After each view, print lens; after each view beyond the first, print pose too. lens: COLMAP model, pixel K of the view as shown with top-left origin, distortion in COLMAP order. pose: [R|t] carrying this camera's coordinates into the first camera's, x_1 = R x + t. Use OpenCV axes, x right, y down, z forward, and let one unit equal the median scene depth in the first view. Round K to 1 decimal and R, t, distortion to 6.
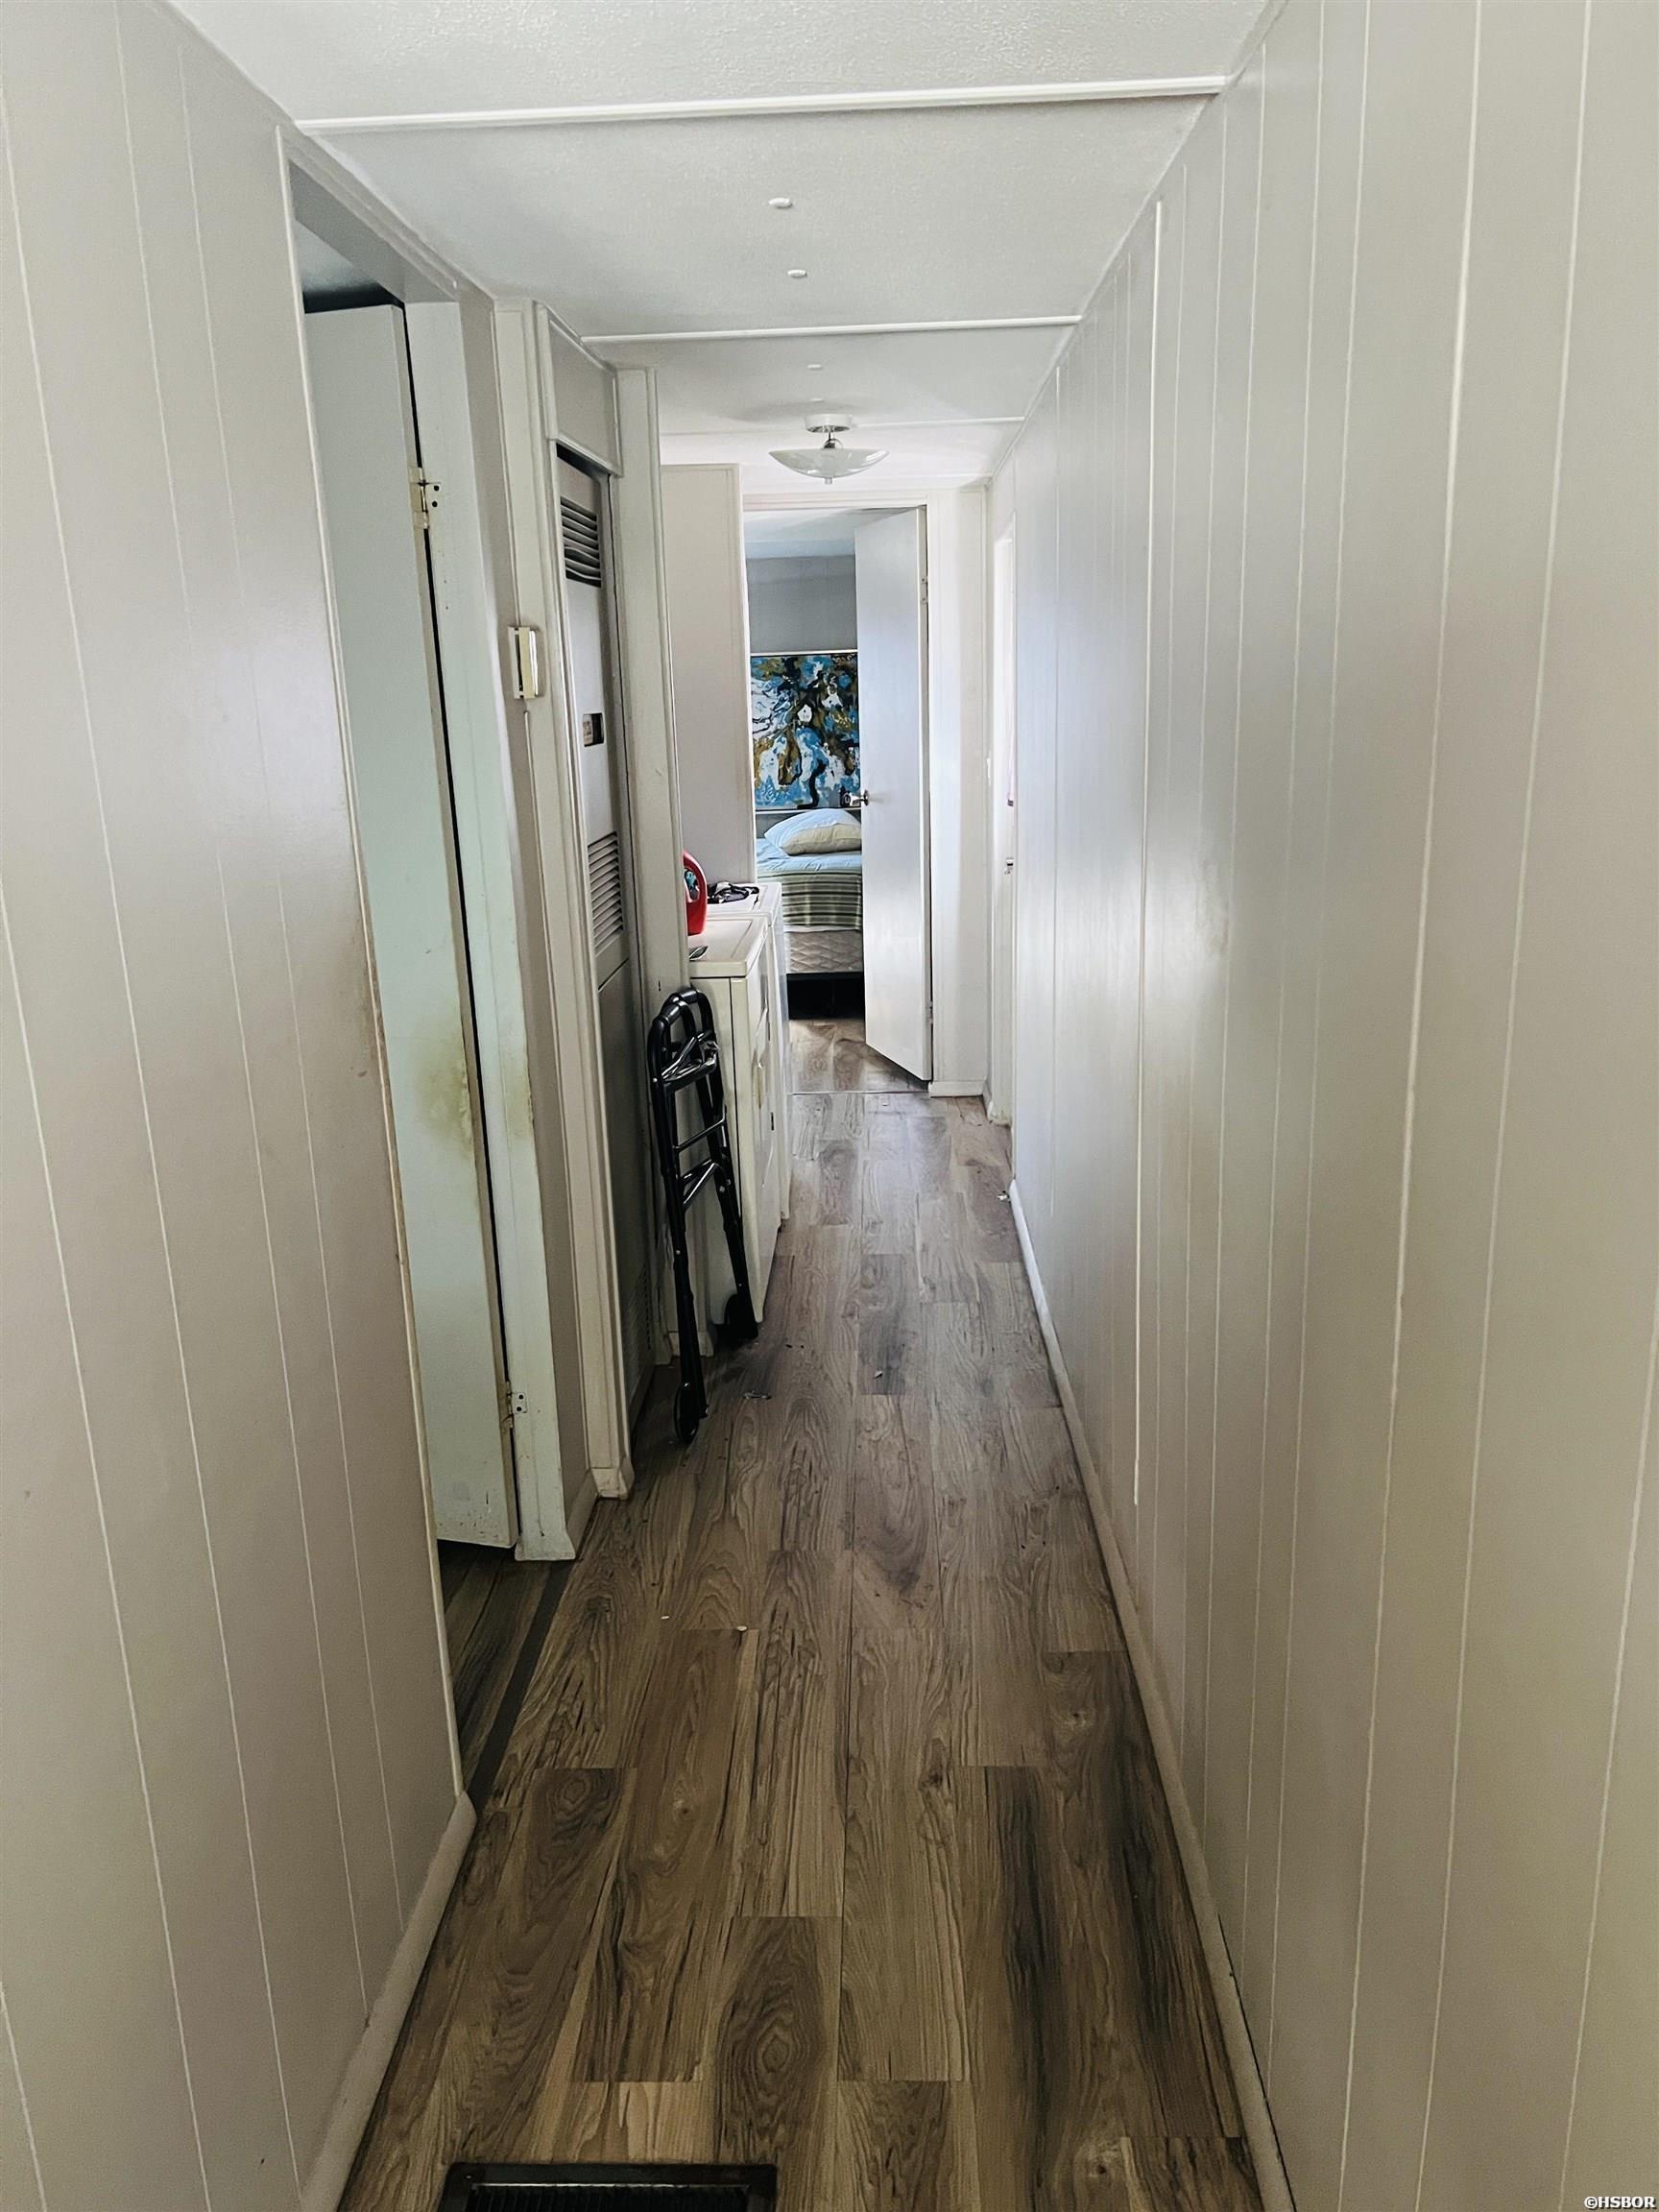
lens RADIAL K [[1656.1, 0, 829.9], [0, 1656.1, 1106.9], [0, 0, 1]] dist [0.001733, 0.000268]
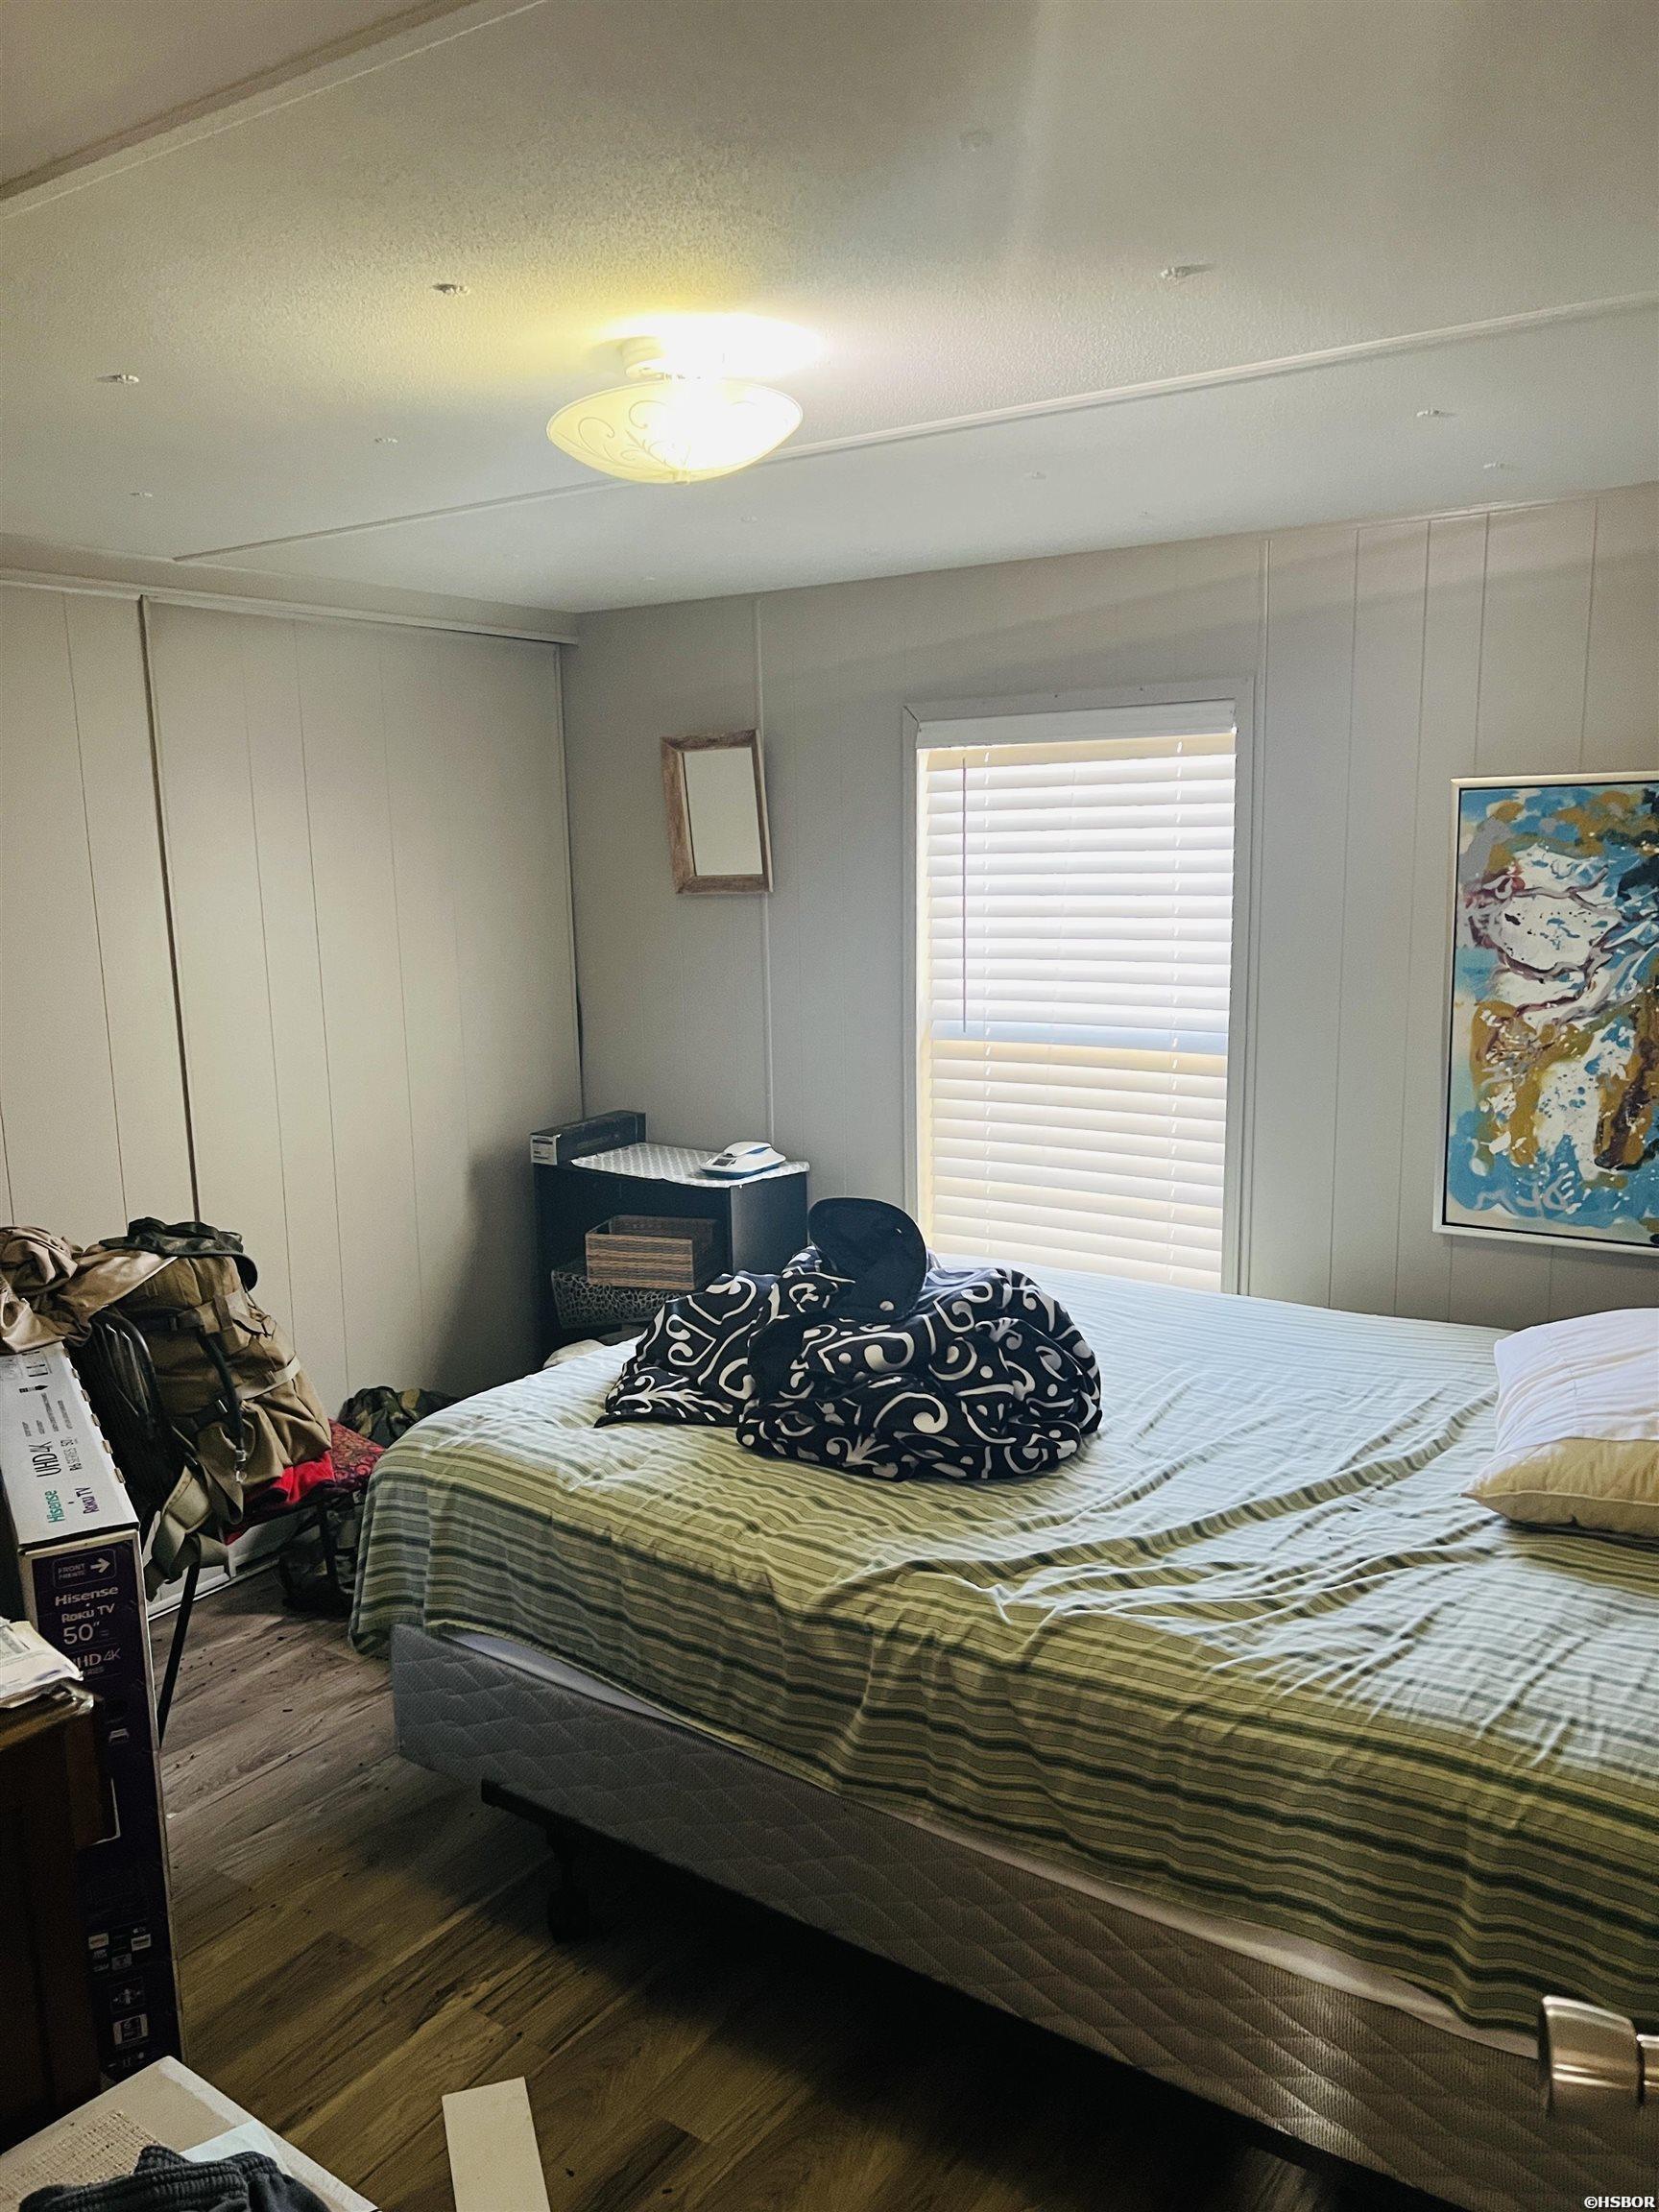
lens RADIAL K [[1656.1, 0, 829.5], [0, 1656.1, 1107.2], [0, 0, 1]] dist [0.001733, 0.000268]
pose [[0.828759, 0.106289, -0.549419, 0.023083], [-0.152856, 0.987457, -0.039541, -0.170556], [0.538325, 0.116752, 0.834611, 0.643620]]
